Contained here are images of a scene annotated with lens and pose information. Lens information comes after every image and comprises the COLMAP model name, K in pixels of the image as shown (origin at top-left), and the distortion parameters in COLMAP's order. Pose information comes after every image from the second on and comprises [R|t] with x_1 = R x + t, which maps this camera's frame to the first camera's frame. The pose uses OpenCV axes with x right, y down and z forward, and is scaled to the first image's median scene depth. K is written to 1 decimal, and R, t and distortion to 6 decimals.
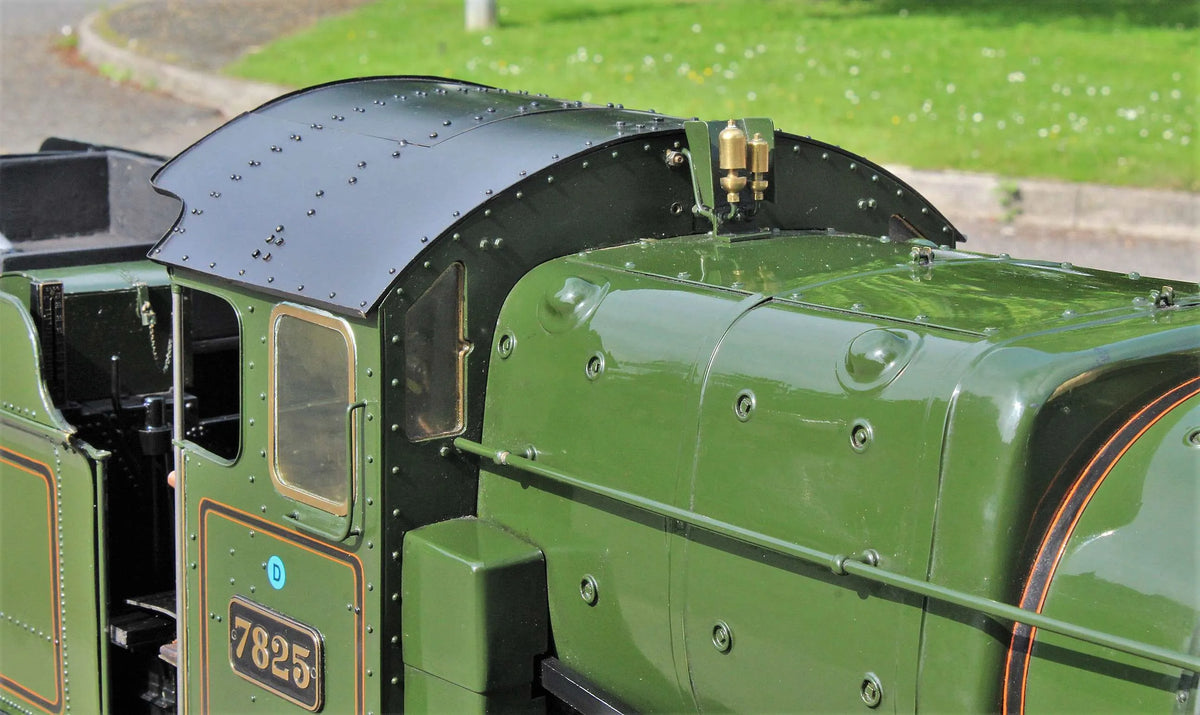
lens RADIAL K [[2731.0, 0, 600.0], [0, 2731.0, 357.5], [0, 0, 1]] dist [0.081538, 0.323217]
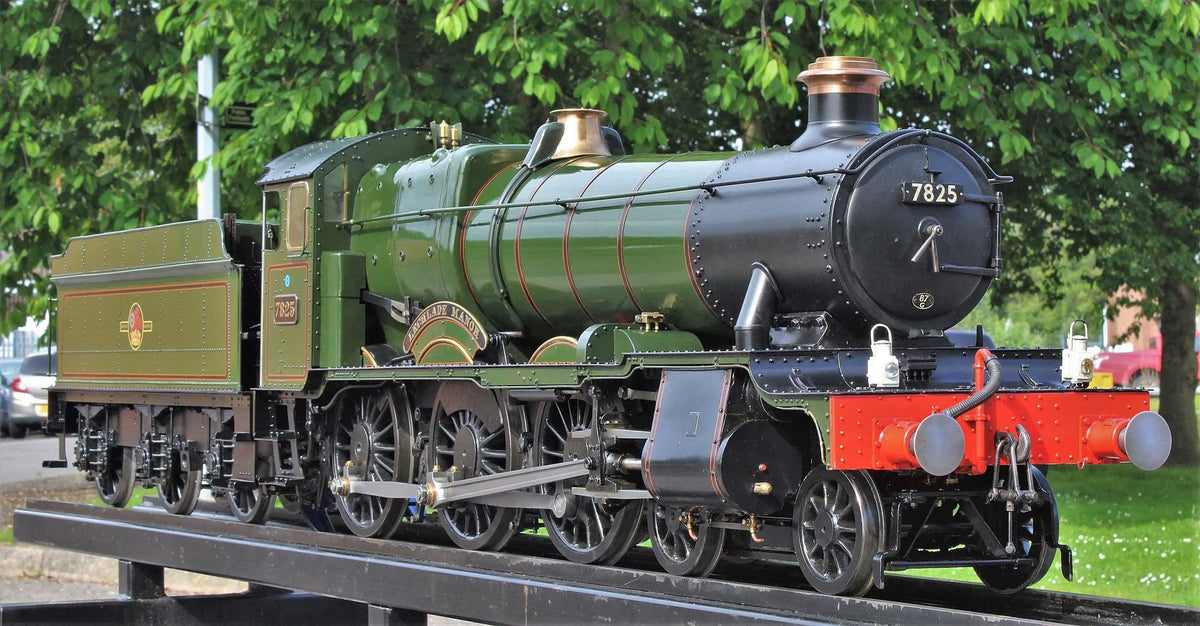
lens RADIAL K [[2651.3, 0, 600.0], [0, 2651.3, 313.0], [0, 0, 1]] dist [0.033847, 0.107776]
pose [[0.986304, -0.004405, -0.164877, 0.087879], [-0.032218, 0.975241, -0.218784, 0.094160], [0.161758, 0.221099, 0.961743, -0.213145]]
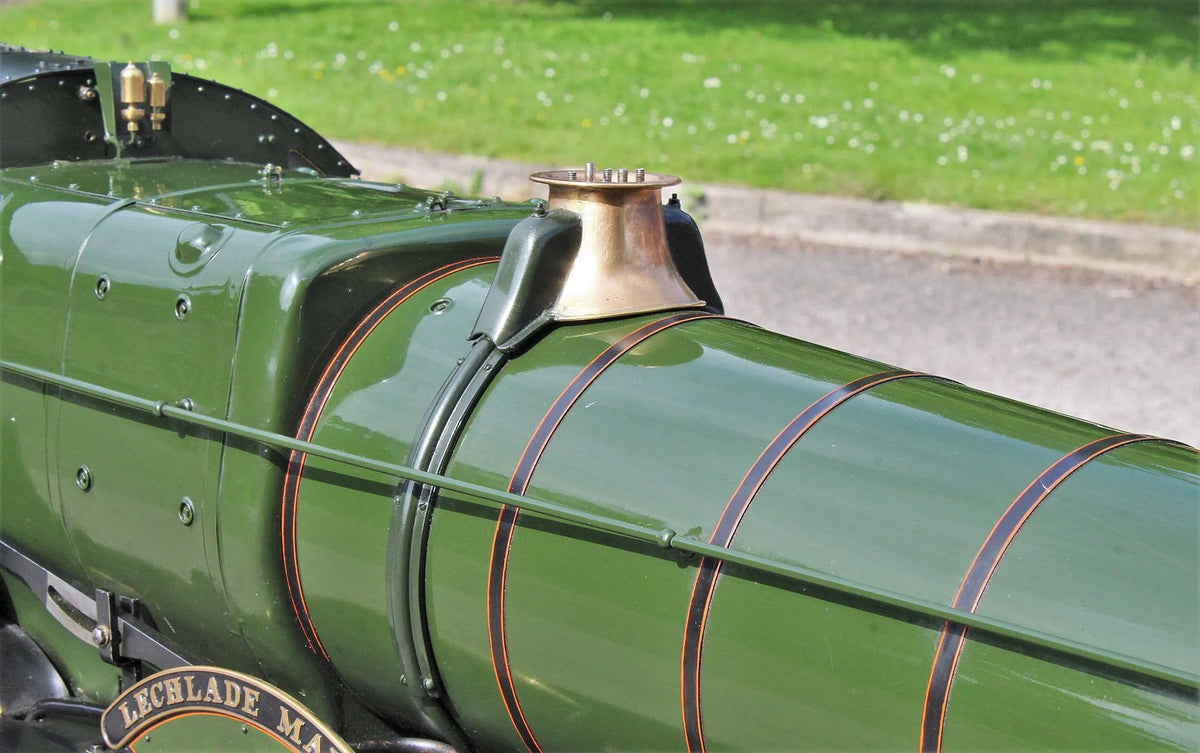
lens RADIAL K [[2876.9, 0, 600.0], [0, 2876.9, 376.5], [0, 0, 1]] dist [0.061320, 0.743910]
pose [[0.995433, 0.009950, 0.094945, 0.017330], [-0.009857, 0.999950, -0.001449, 0.006489], [-0.094954, 0.000506, 0.995481, -0.034731]]
